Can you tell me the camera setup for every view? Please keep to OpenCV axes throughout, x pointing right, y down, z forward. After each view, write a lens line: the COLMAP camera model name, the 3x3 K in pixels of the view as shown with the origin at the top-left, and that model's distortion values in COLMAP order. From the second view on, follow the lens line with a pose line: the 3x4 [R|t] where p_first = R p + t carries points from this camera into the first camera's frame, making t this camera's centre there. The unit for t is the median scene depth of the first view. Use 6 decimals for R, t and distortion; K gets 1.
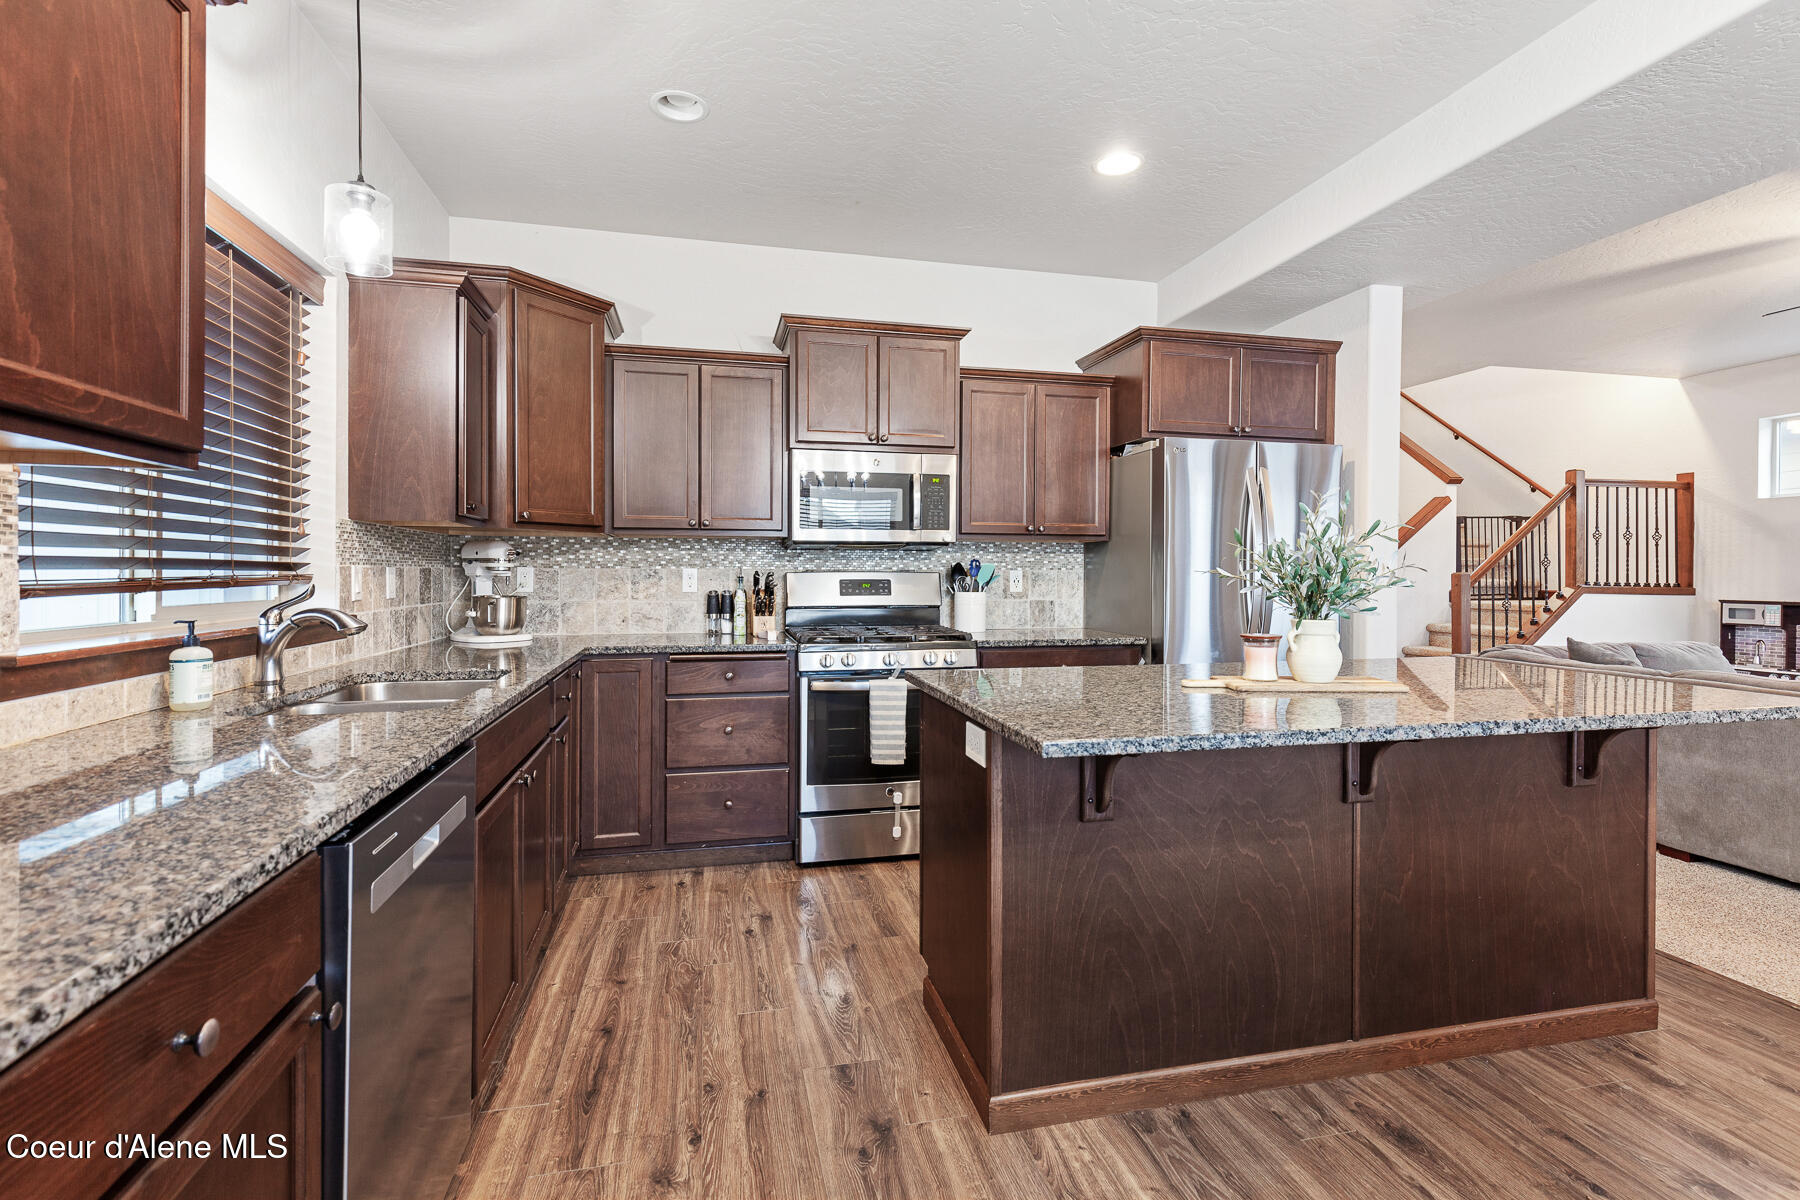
lens RADIAL K [[824.2, 0, 897.4], [0, 824.2, 582.6], [0, 0, 1]] dist [0.003179, 0.000436]
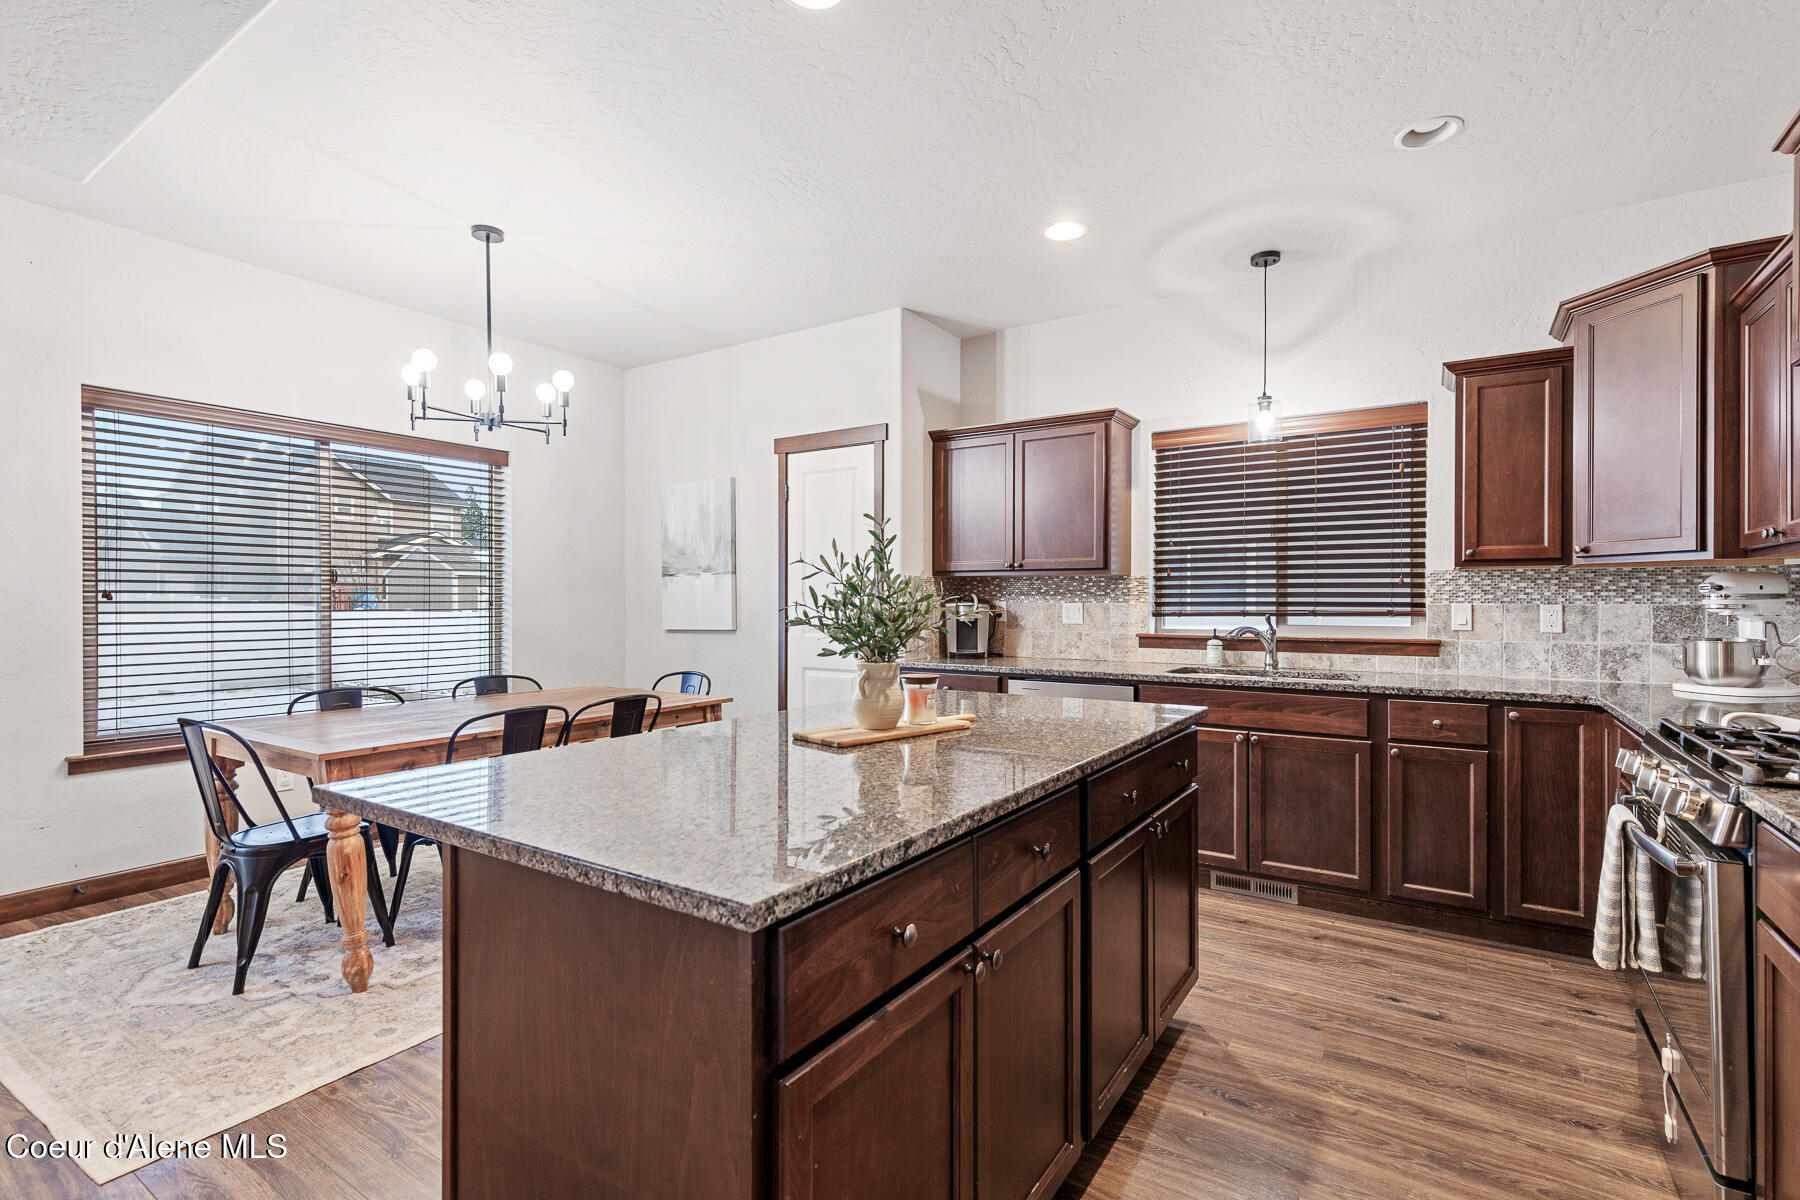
lens RADIAL K [[822.4, 0, 904.1], [0, 822.4, 602.6], [0, 0, 1]] dist [0.004573, 0.000333]
pose [[-0.724997, -0.000496, -0.688752, 0.642349], [-0.009915, 0.999904, 0.009716, -0.019104], [0.688681, 0.013873, -0.724932, 0.963765]]
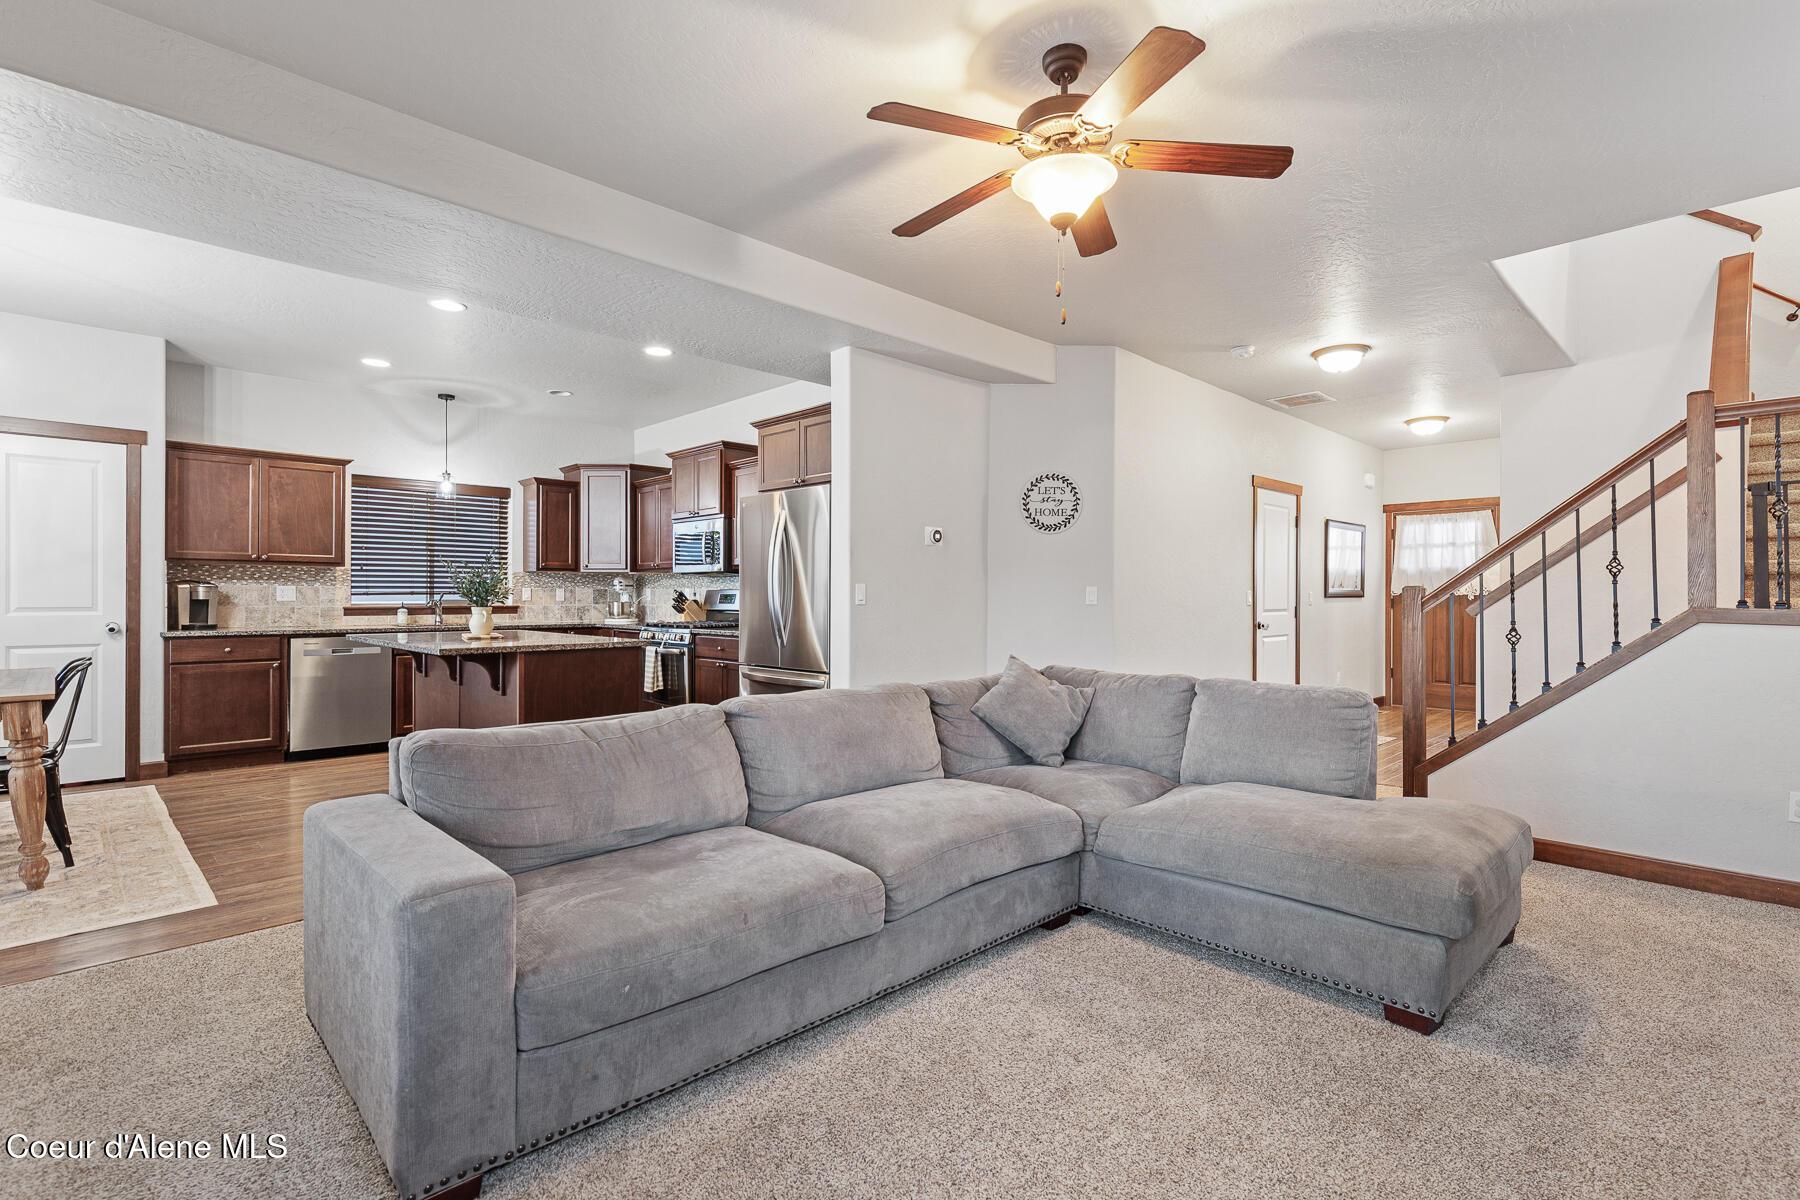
lens RADIAL K [[845.2, 0, 900.0], [0, 845.2, 600.0], [0, 0, 1]] dist [0.003273, 0.000275]
pose [[0.506822, 0.002323, -0.862048, 1.736557], [-0.011869, 0.999920, -0.004283, 0.012064], [0.861969, 0.012402, 0.506809, 0.462540]]
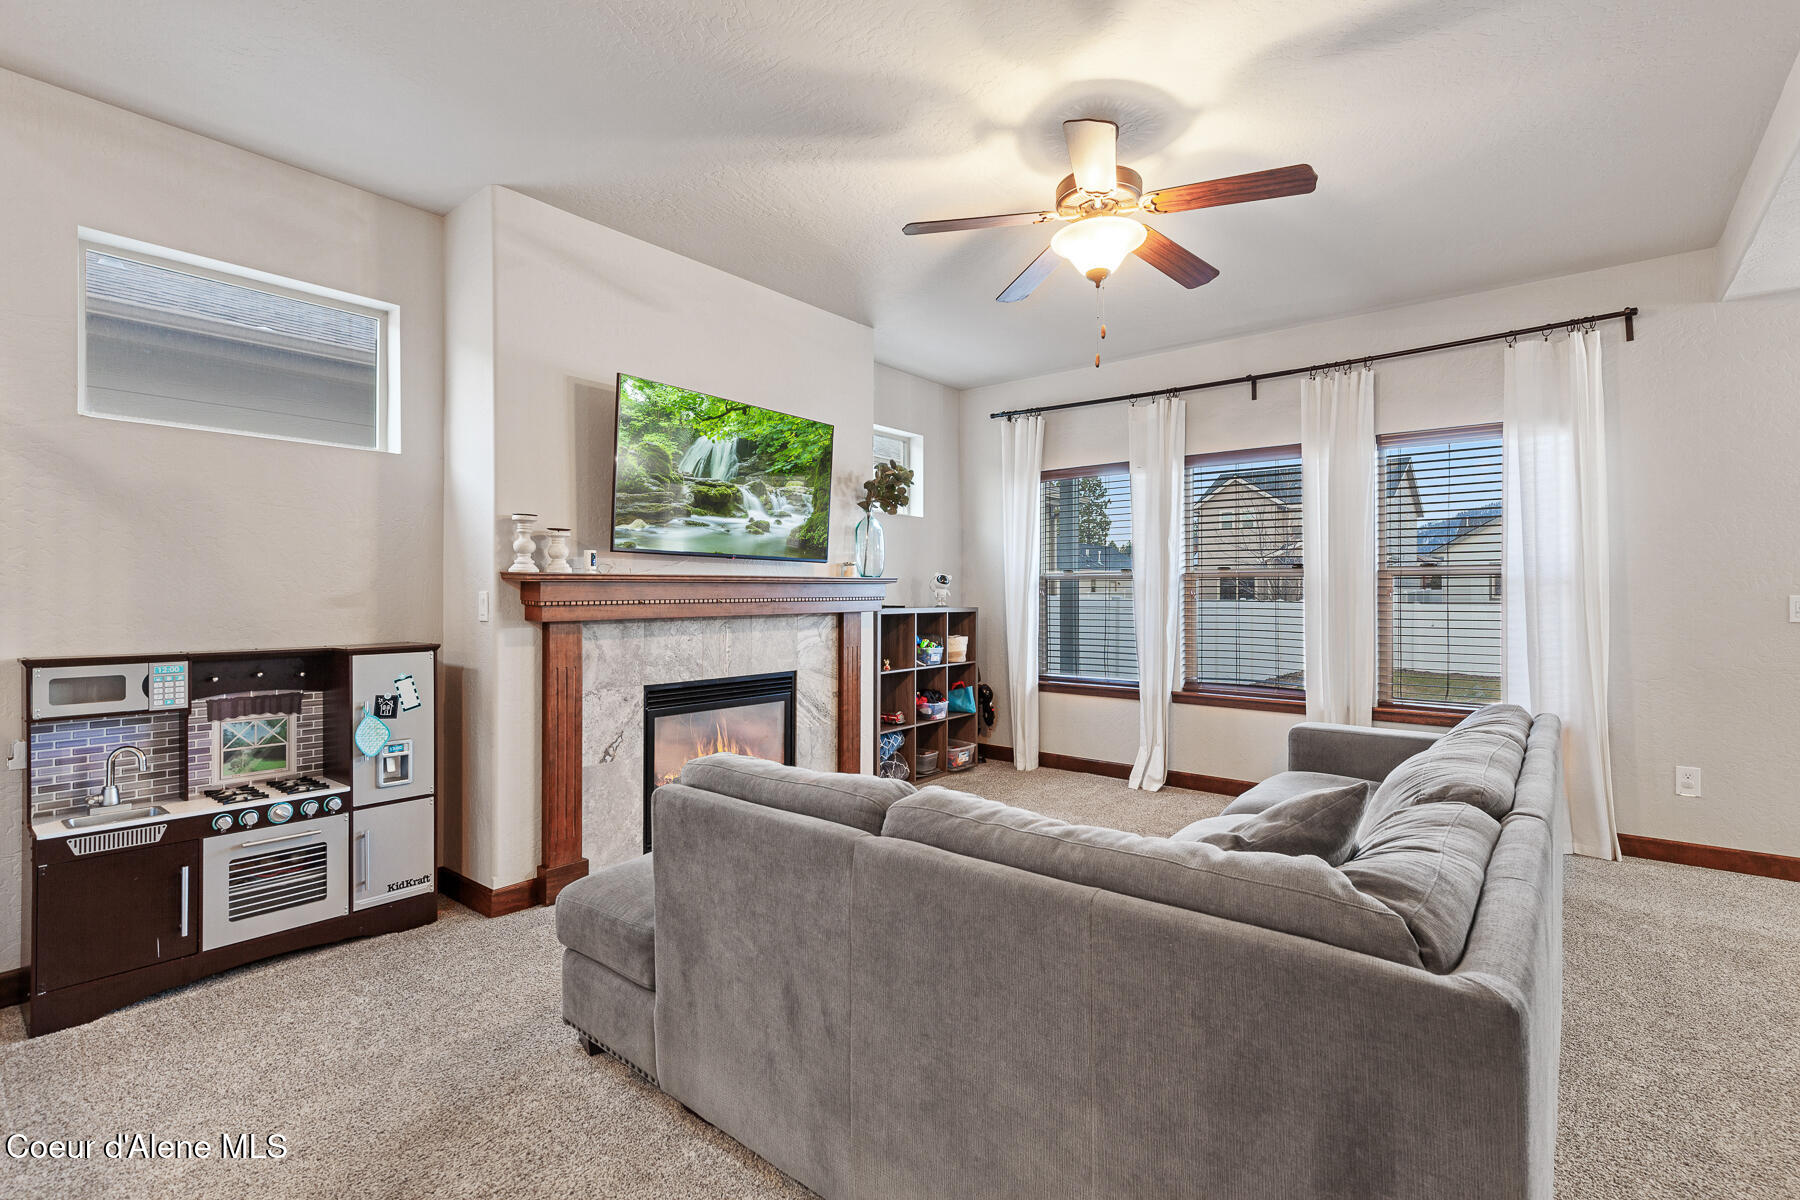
lens RADIAL K [[822.4, 0, 904.1], [0, 822.4, 602.6], [0, 0, 1]] dist [0.004573, 0.000333]
pose [[-0.610754, -0.013572, 0.791704, 0.736610], [0.003779, 0.999792, 0.020054, -0.019837], [-0.791812, 0.015240, -0.610575, 1.508680]]
